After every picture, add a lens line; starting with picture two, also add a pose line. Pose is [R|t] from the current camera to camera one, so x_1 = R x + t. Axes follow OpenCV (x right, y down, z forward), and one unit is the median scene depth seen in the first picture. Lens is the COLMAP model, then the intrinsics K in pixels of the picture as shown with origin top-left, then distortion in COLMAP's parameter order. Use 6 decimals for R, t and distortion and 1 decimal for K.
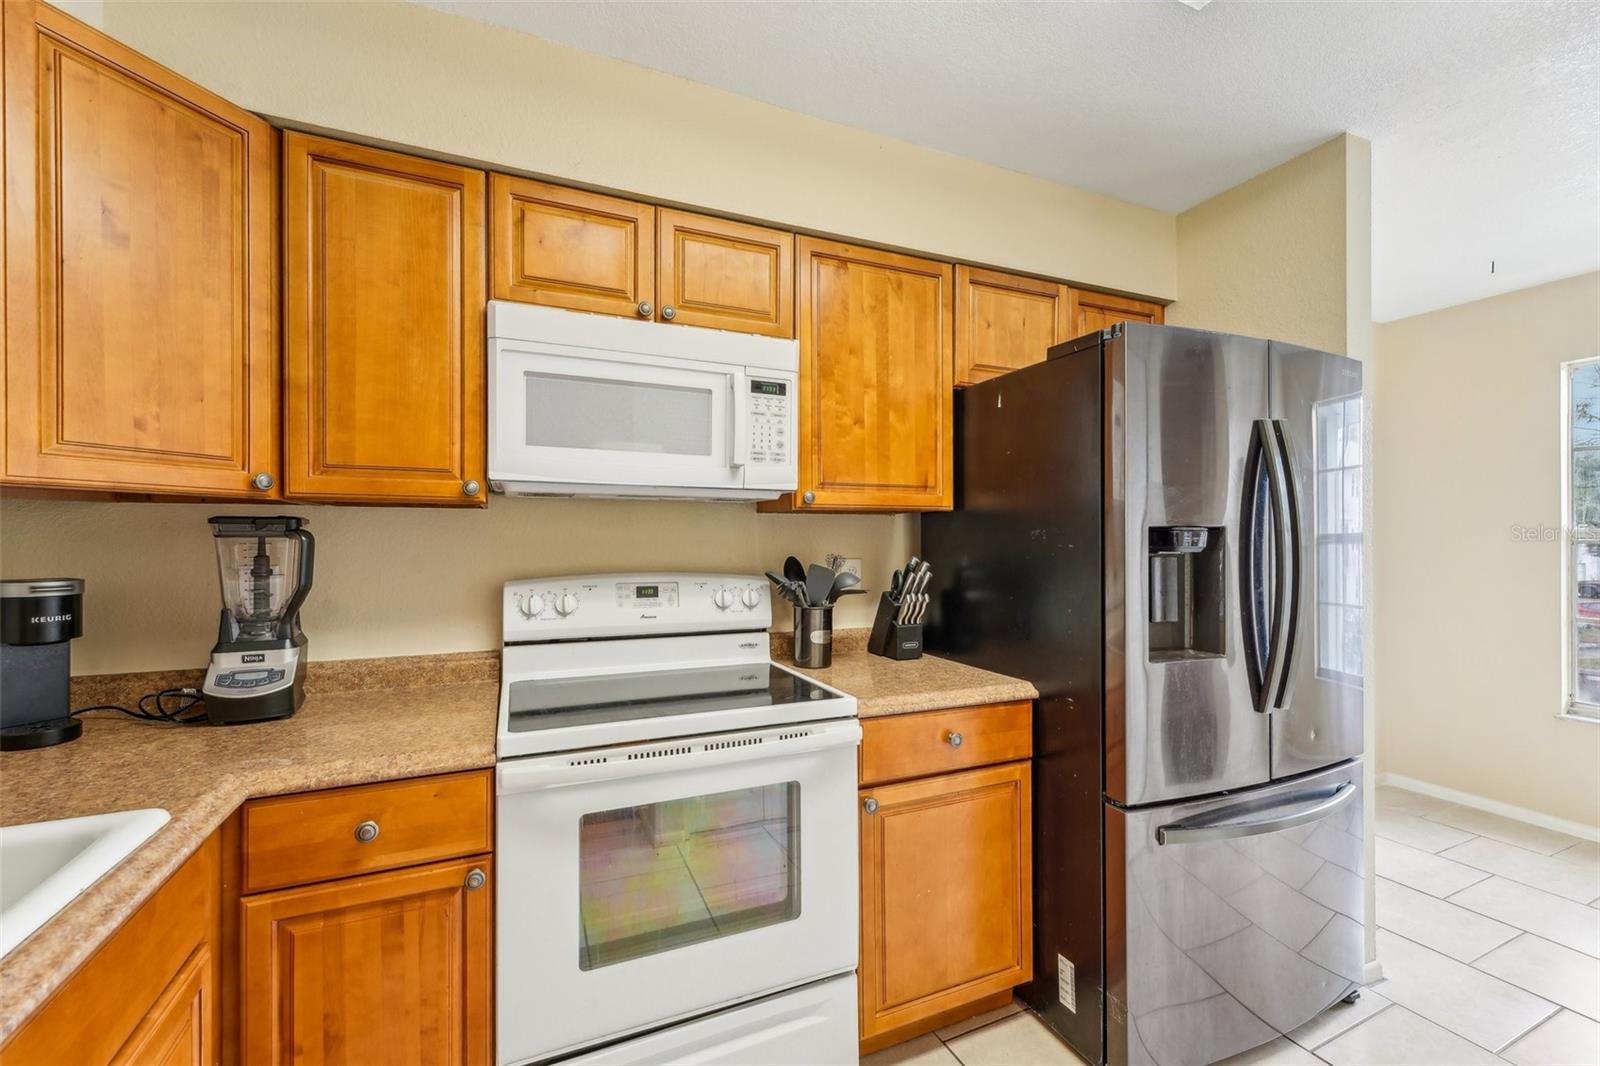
lens RADIAL K [[663.8, 0, 768.1], [0, 663.8, 533.6], [0, 0, 1]] dist [0.002462, -0.000205]
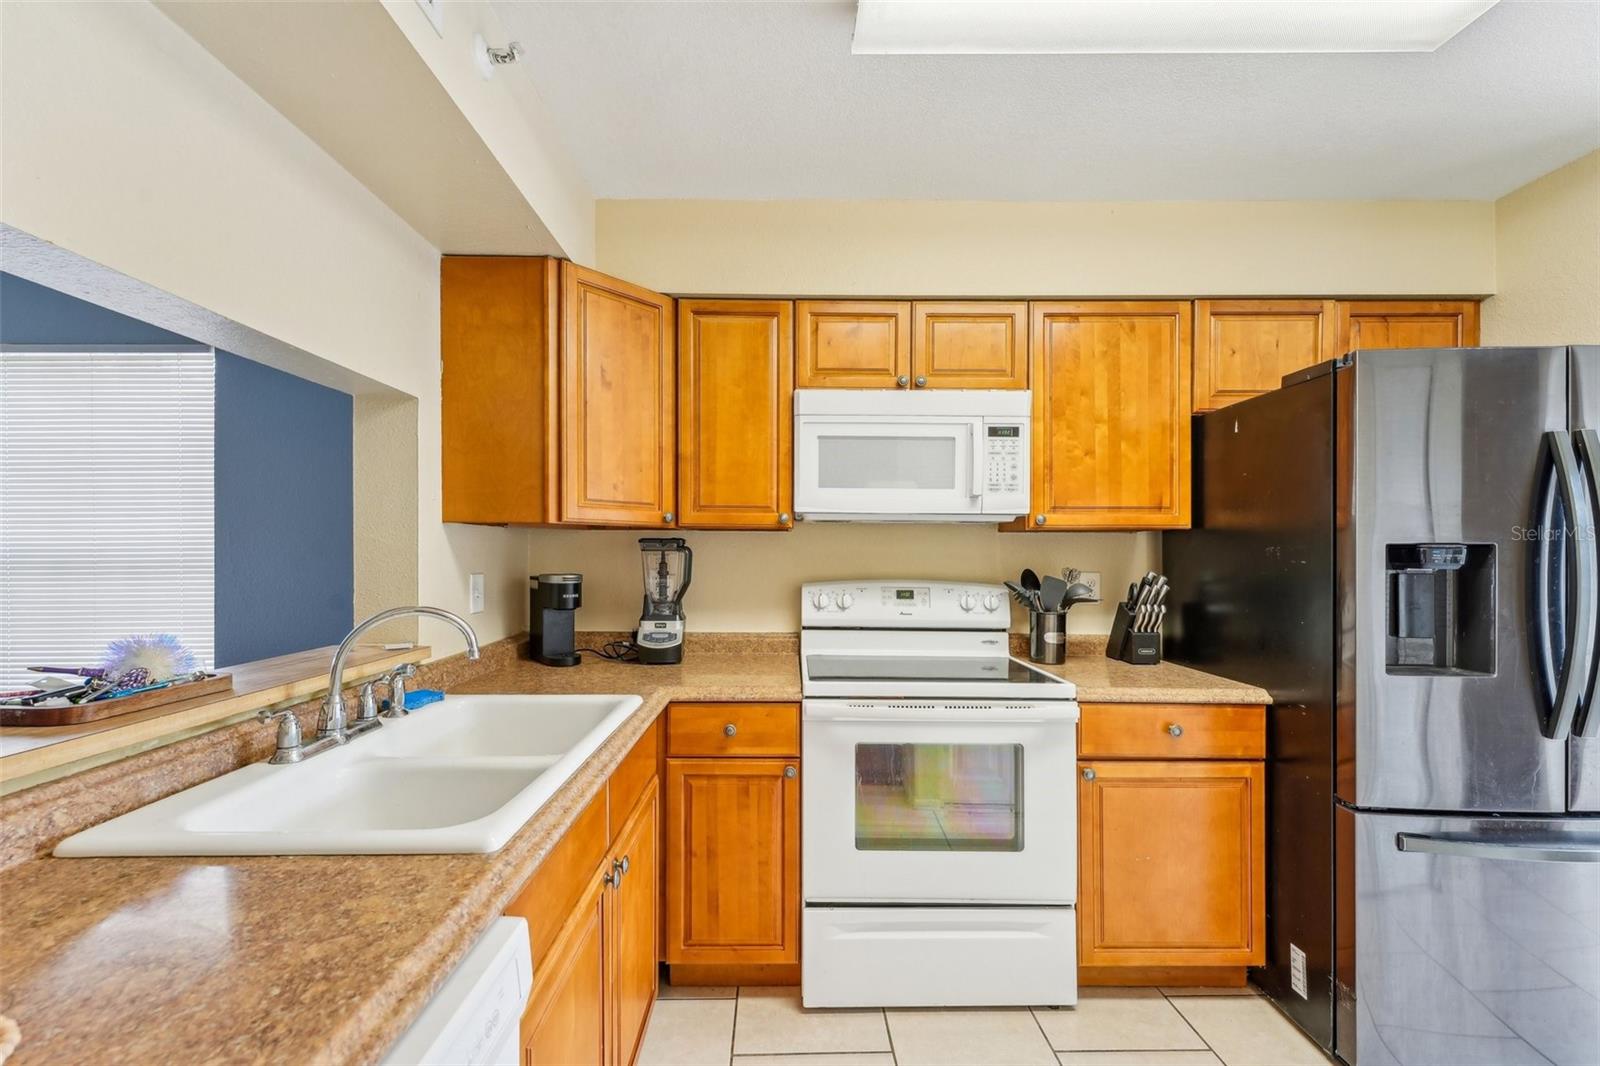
lens RADIAL K [[647.4, 0, 769.5], [0, 647.4, 548.2], [0, 0, 1]] dist [0.017819, 0.000029]
pose [[0.920227, 0.001801, -0.391381, 0.083040], [-0.002470, 0.999996, -0.001206, -0.000233], [0.391378, 0.002077, 0.920228, -0.321344]]
